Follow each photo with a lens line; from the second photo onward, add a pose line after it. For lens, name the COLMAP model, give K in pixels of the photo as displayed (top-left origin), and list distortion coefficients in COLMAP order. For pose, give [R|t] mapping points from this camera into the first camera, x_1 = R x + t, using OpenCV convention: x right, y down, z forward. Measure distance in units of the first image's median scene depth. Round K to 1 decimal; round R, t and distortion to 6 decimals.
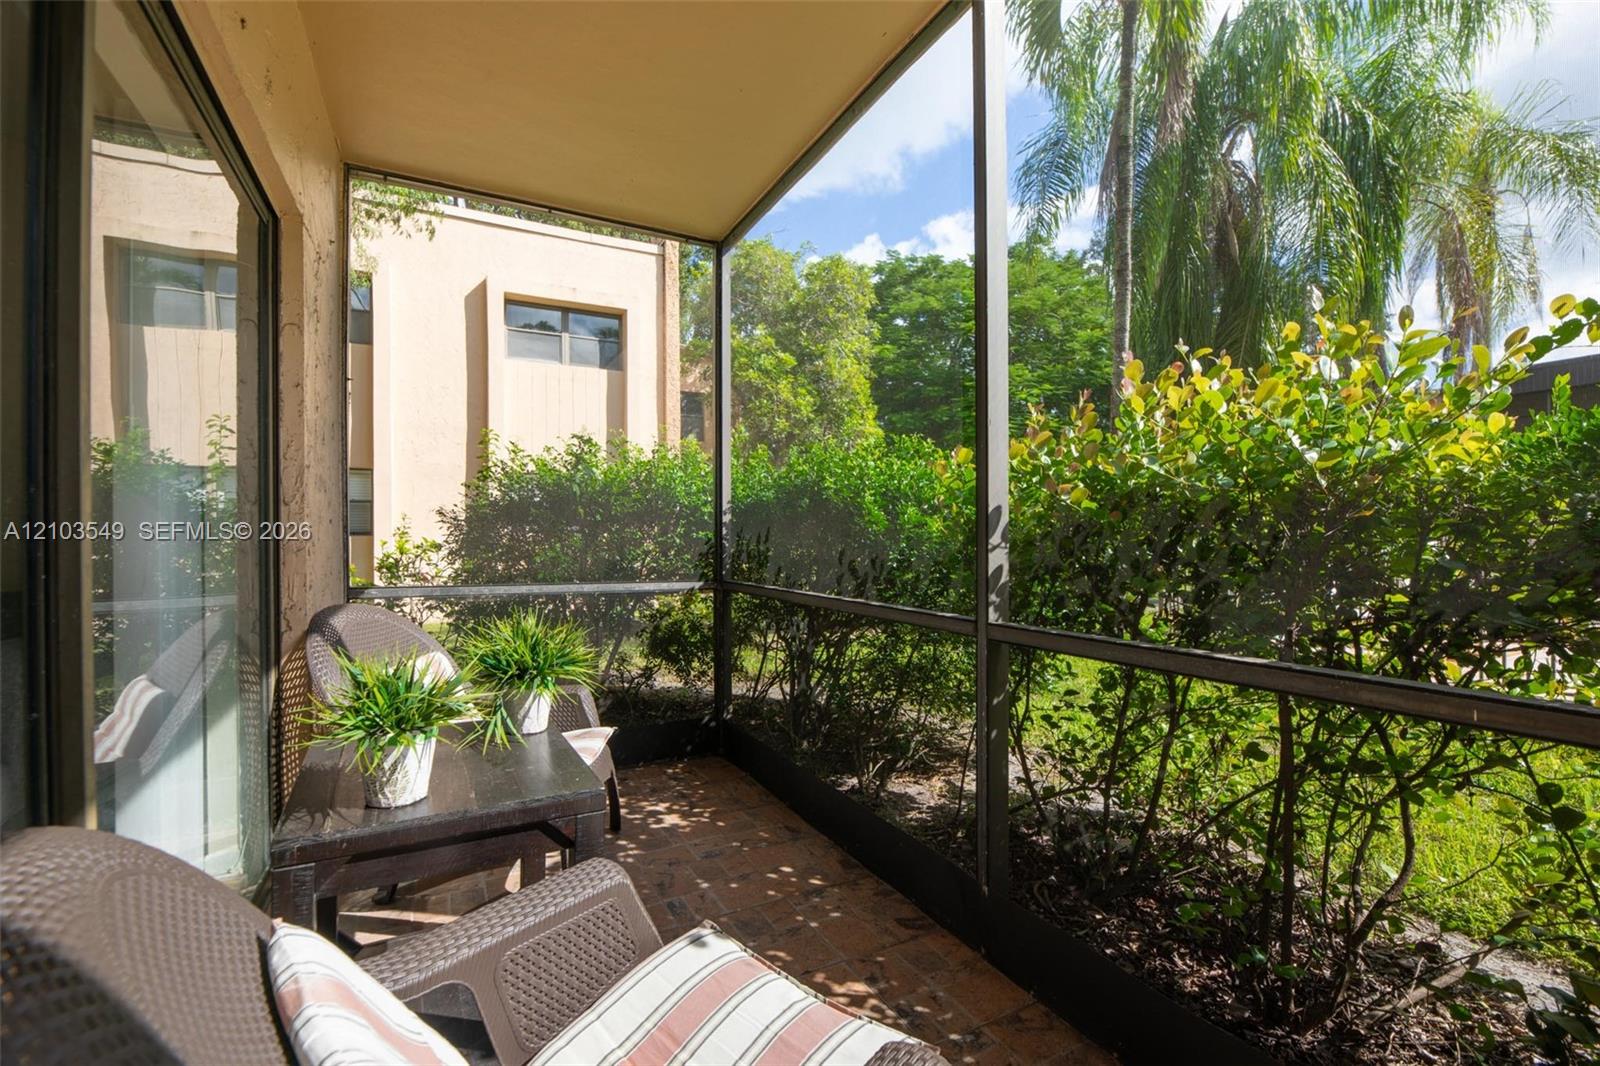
lens RADIAL K [[698.5, 0, 805.5], [0, 698.5, 532.9], [0, 0, 1]] dist [-0.004274, -0.000485]
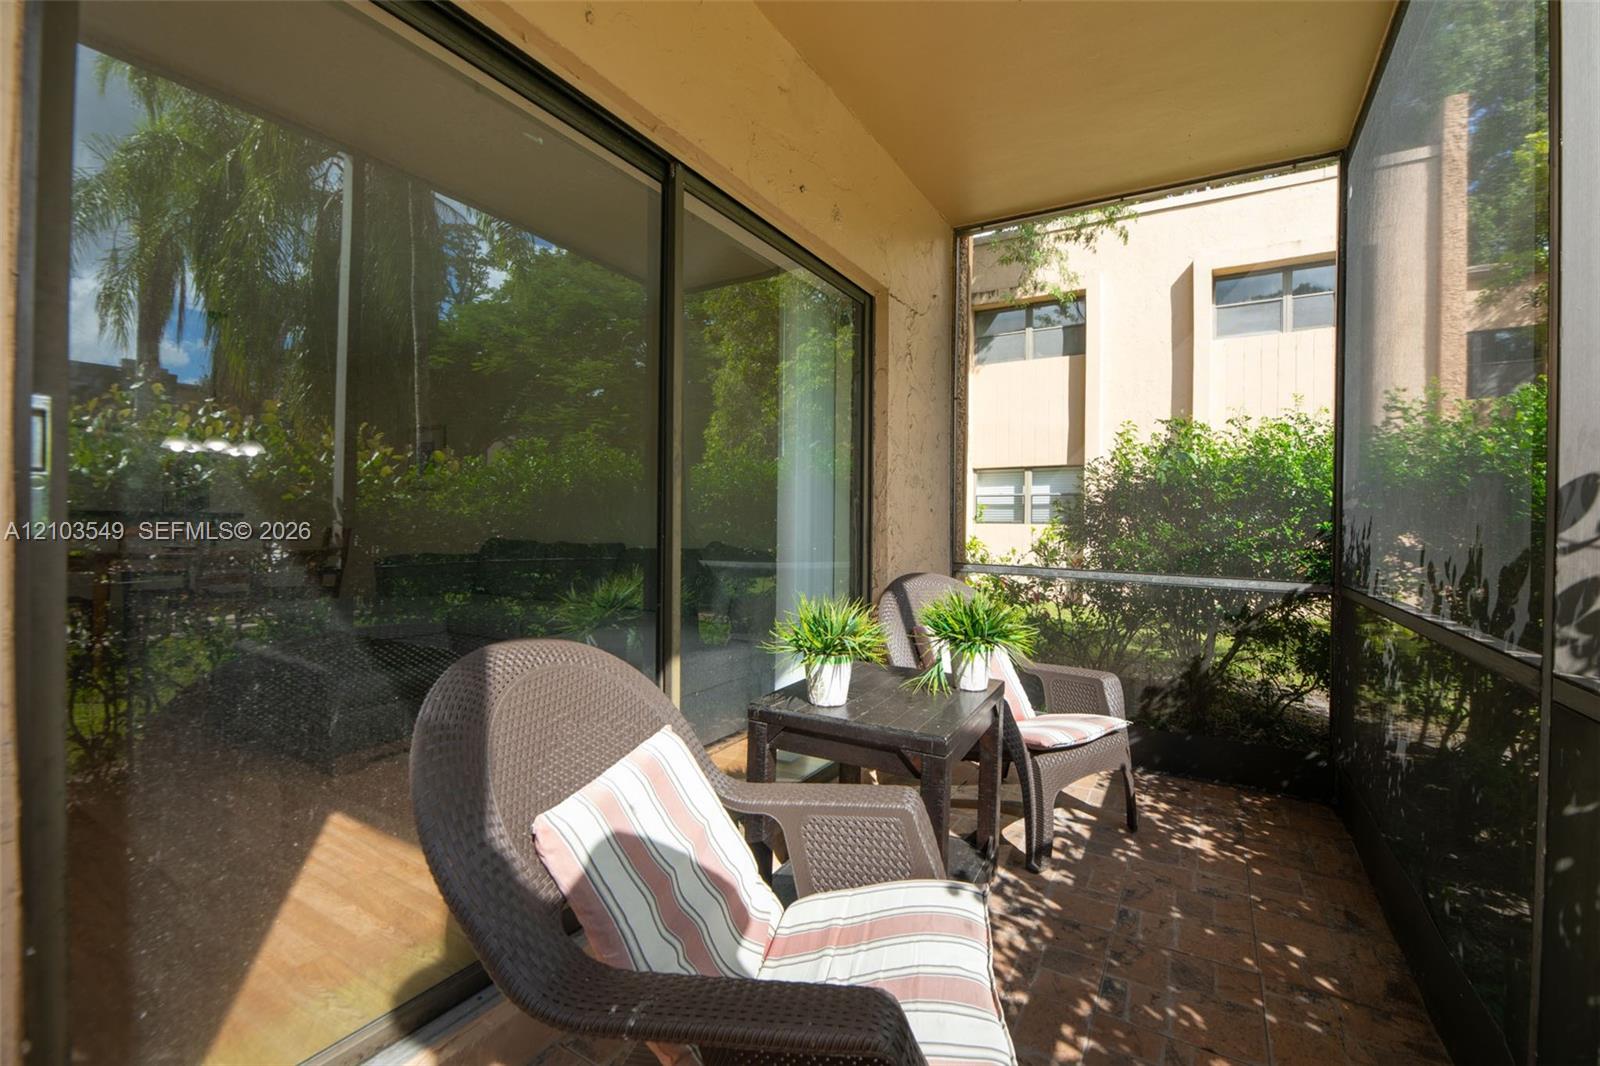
lens RADIAL K [[698.5, 0, 802.8], [0, 698.5, 527.5], [0, 0, 1]] dist [-0.004274, -0.000485]
pose [[0.522687, 0.015861, -0.852377, 0.292177], [-0.012293, 0.999863, 0.011067, 0.004355], [0.852436, 0.004694, 0.522811, 0.101640]]
